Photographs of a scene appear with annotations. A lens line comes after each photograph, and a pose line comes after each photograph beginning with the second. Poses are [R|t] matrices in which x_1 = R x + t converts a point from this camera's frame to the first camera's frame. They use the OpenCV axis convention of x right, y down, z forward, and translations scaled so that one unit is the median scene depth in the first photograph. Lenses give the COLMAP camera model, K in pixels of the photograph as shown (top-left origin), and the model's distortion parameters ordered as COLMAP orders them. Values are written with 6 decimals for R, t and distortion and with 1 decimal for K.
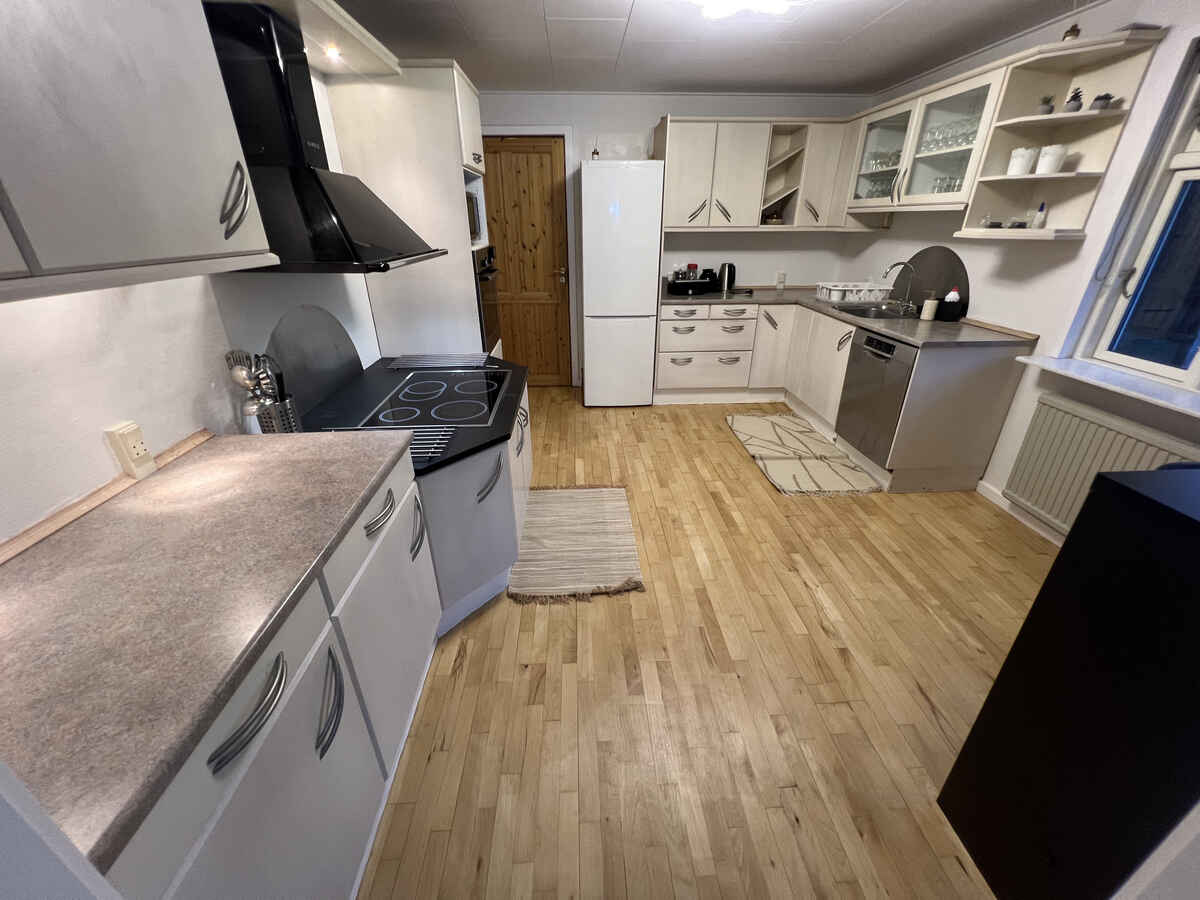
lens RADIAL K [[477.5, 0, 600.0], [0, 477.5, 450.0], [0, 0, 1]] dist [0.000294, 0.000261]
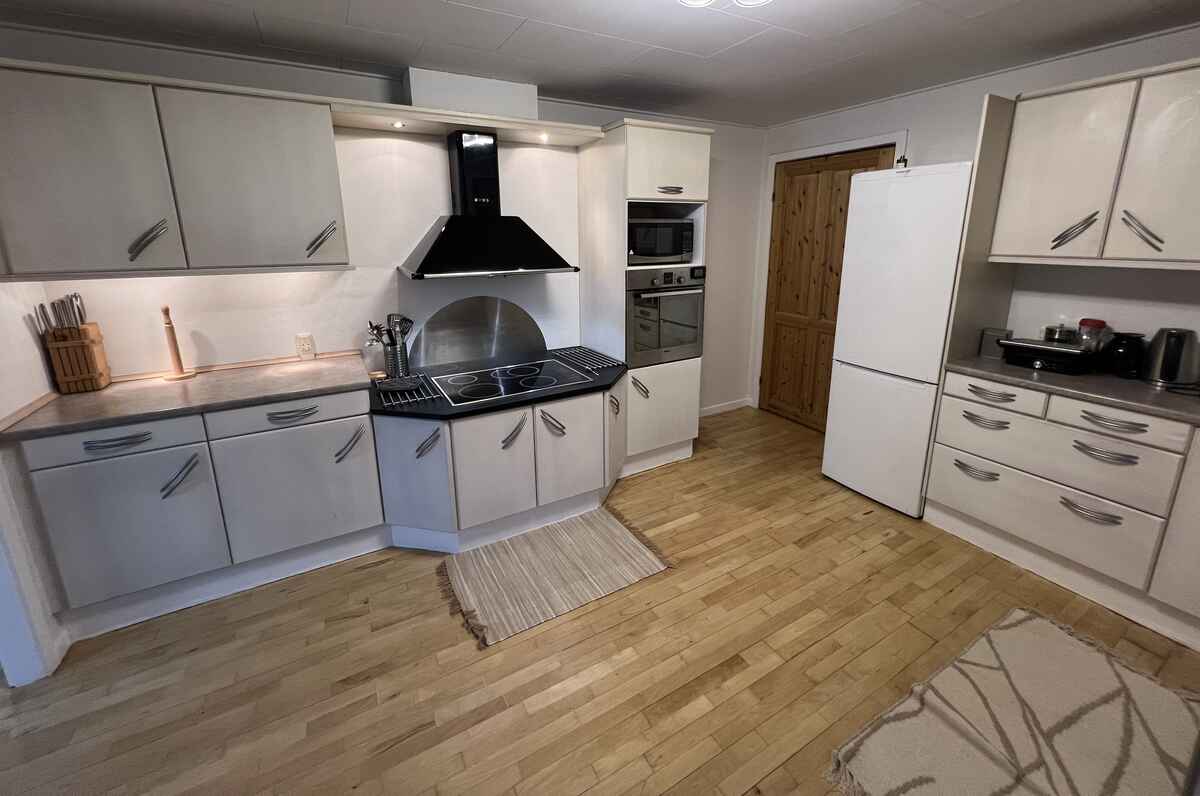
lens RADIAL K [[481.9, 0, 601.5], [0, 481.9, 345.1], [0, 0, 1]] dist [0.000795, 0.000074]
pose [[0.452100, 0.204320, -0.868250, 0.467096], [-0.383504, 0.923371, 0.017599, -0.173610], [0.805314, 0.325021, 0.495814, 0.314441]]
